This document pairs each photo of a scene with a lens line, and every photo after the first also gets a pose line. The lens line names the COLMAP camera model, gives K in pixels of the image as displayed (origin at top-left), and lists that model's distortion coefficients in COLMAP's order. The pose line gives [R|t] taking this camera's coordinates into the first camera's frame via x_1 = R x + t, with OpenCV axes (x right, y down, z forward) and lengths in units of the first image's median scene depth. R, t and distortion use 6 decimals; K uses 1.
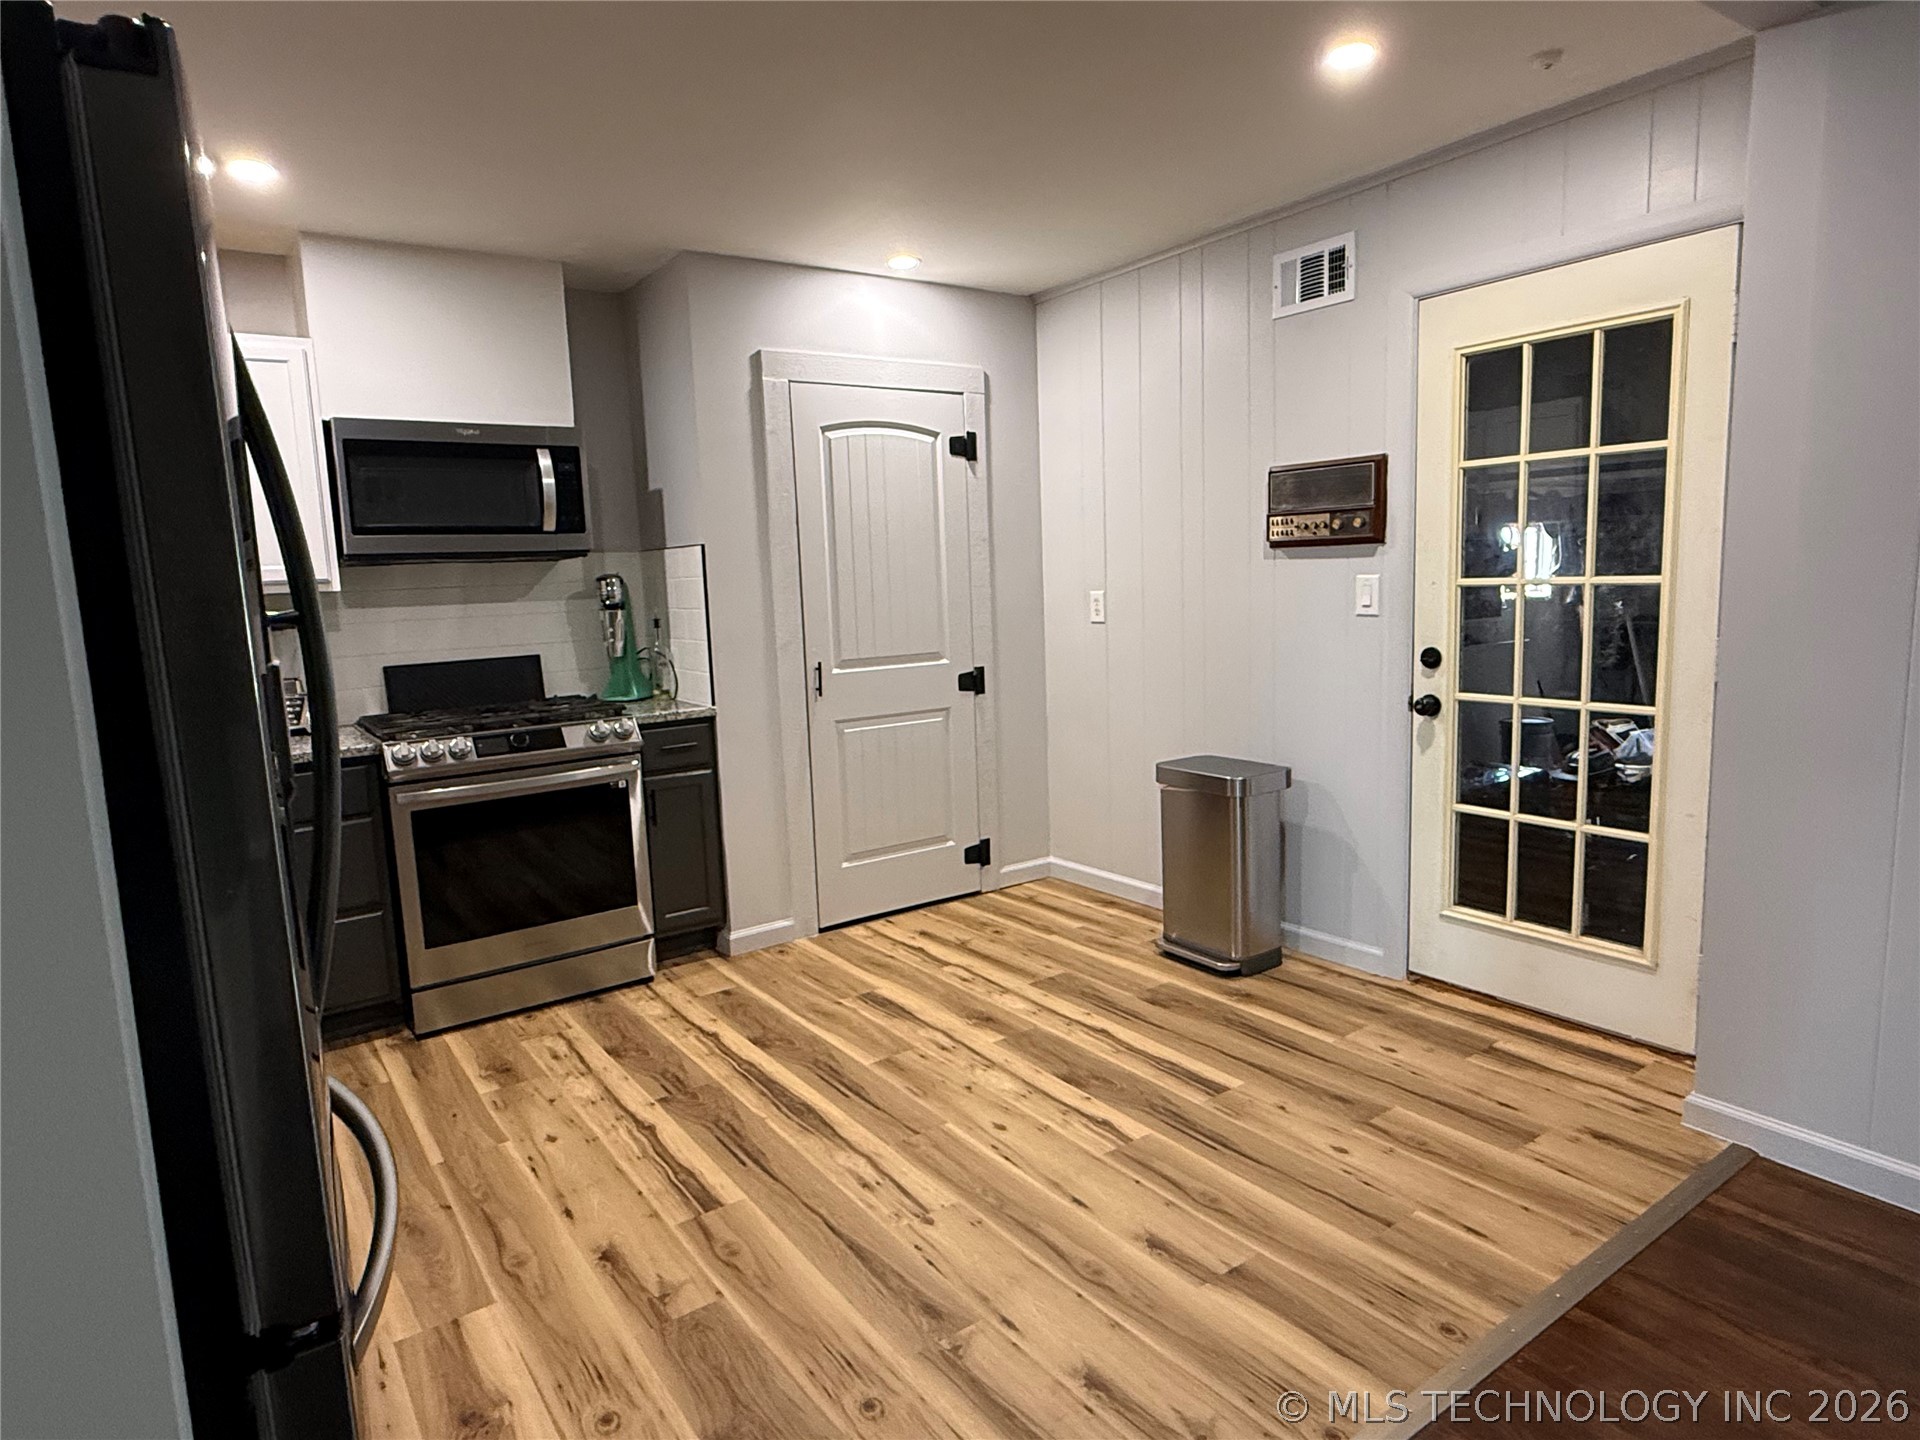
lens RADIAL K [[1113.4, 0, 947.1], [0, 1113.4, 723.9], [0, 0, 1]] dist [0.002974, 0.000641]
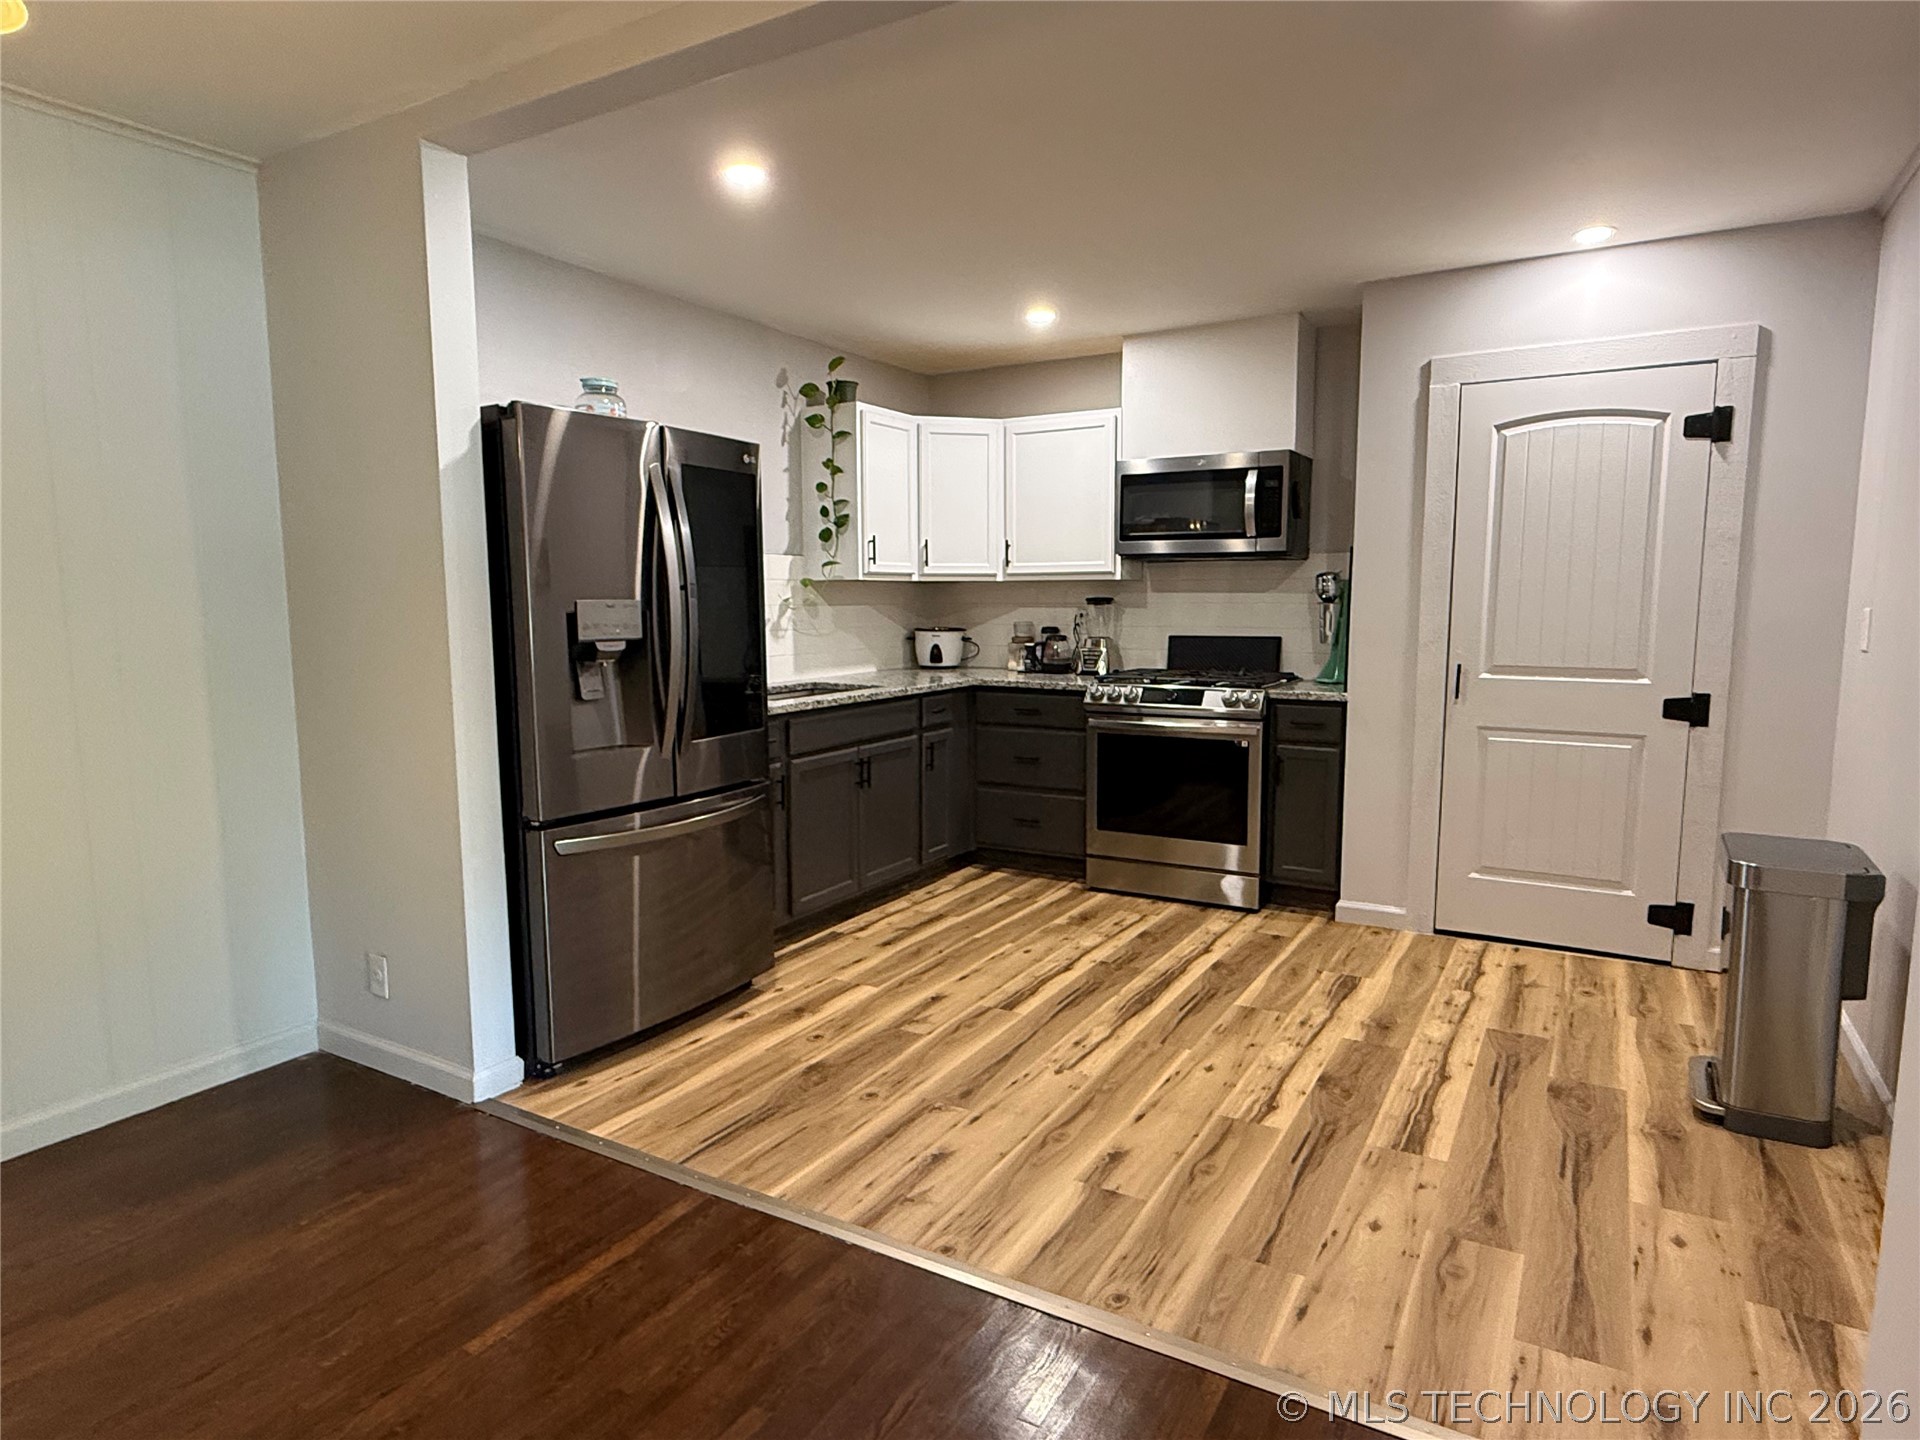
lens RADIAL K [[1110.8, 0, 956.2], [0, 1110.8, 726.3], [0, 0, 1]] dist [0.002925, -0.000262]
pose [[0.415109, 0.144724, -0.898187, 0.684559], [-0.135335, 0.986105, 0.096343, -0.040481], [0.899649, 0.081563, 0.428927, 0.197556]]
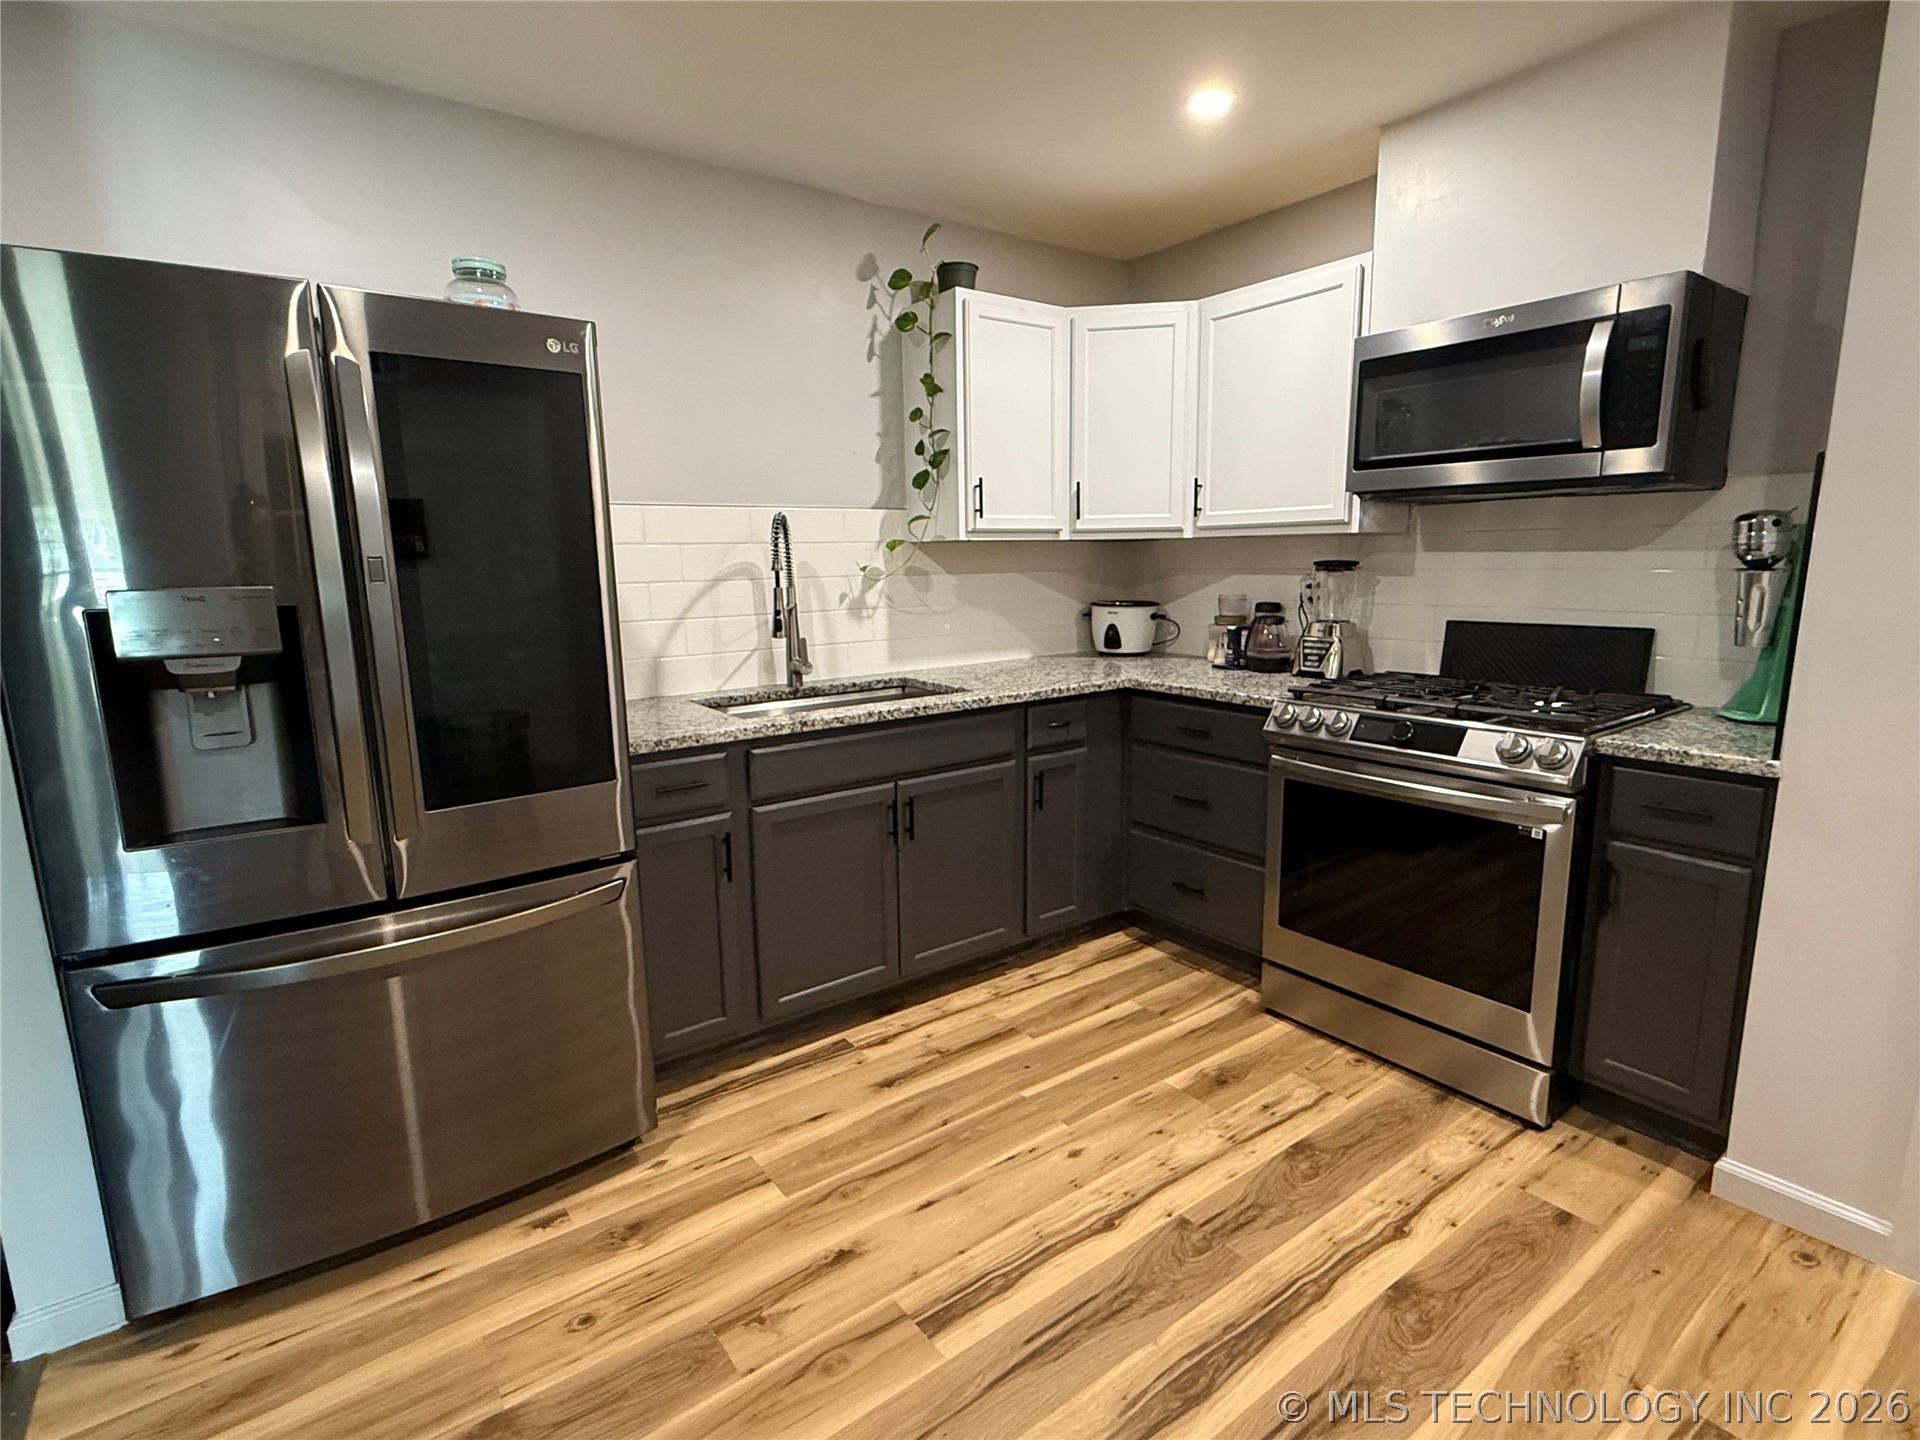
lens RADIAL K [[944.7, 0, 957.1], [0, 944.7, 723.4], [0, 0, 1]] dist [0.000779, 0.000060]
pose [[0.023984, 0.215172, -0.976281, 0.242999], [-0.119999, 0.970121, 0.210867, -0.089558], [0.992484, 0.112095, 0.049088, 0.637515]]
